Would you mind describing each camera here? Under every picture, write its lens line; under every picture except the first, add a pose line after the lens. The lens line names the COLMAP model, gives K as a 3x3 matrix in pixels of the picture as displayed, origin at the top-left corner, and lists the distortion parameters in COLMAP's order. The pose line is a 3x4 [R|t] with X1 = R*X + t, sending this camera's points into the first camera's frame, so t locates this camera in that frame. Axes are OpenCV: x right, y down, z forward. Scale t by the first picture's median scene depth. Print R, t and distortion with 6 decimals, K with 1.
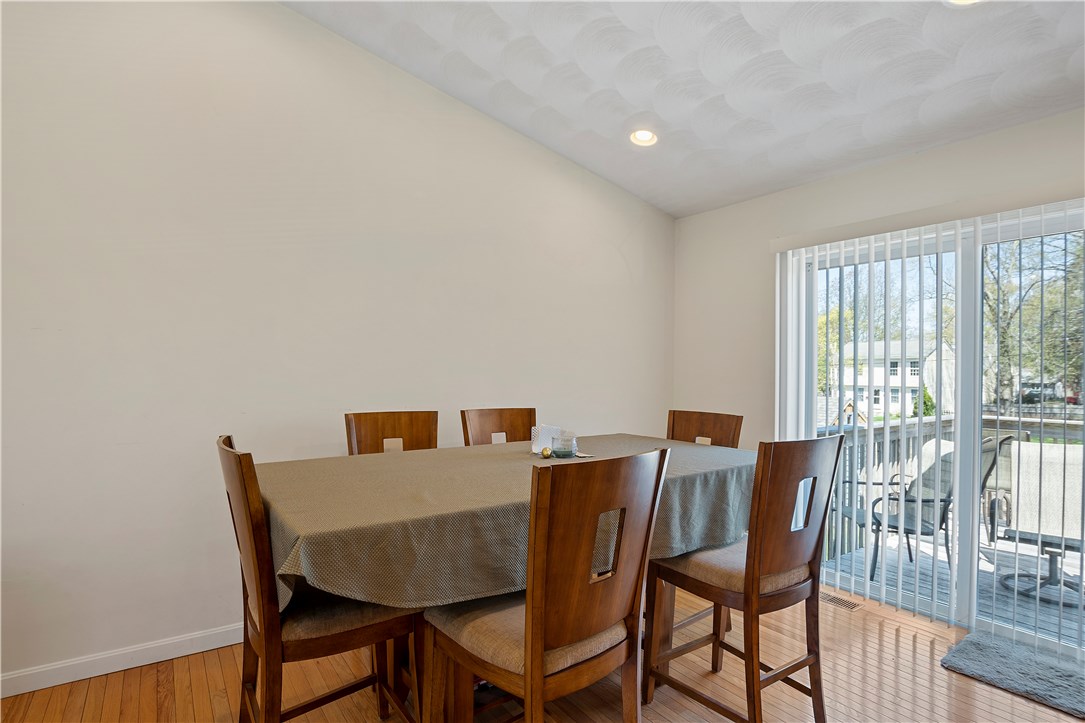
lens RADIAL K [[555.4, 0, 540.7], [0, 555.4, 355.6], [0, 0, 1]] dist [-0.014586, 0.004557]
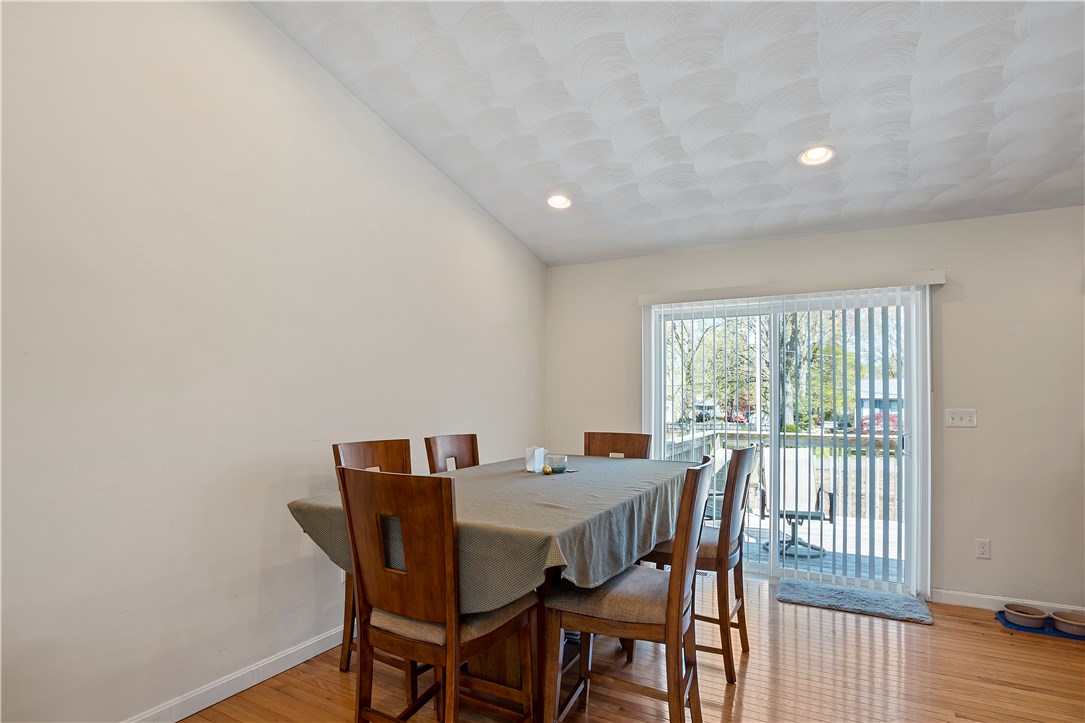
lens RADIAL K [[555.4, 0, 545.0], [0, 555.4, 366.3], [0, 0, 1]] dist [-0.014586, 0.004557]
pose [[0.900694, 0.020885, 0.433952, -0.390174], [-0.009097, 0.999532, -0.029223, -0.008478], [-0.434359, 0.022374, 0.900462, -0.054745]]
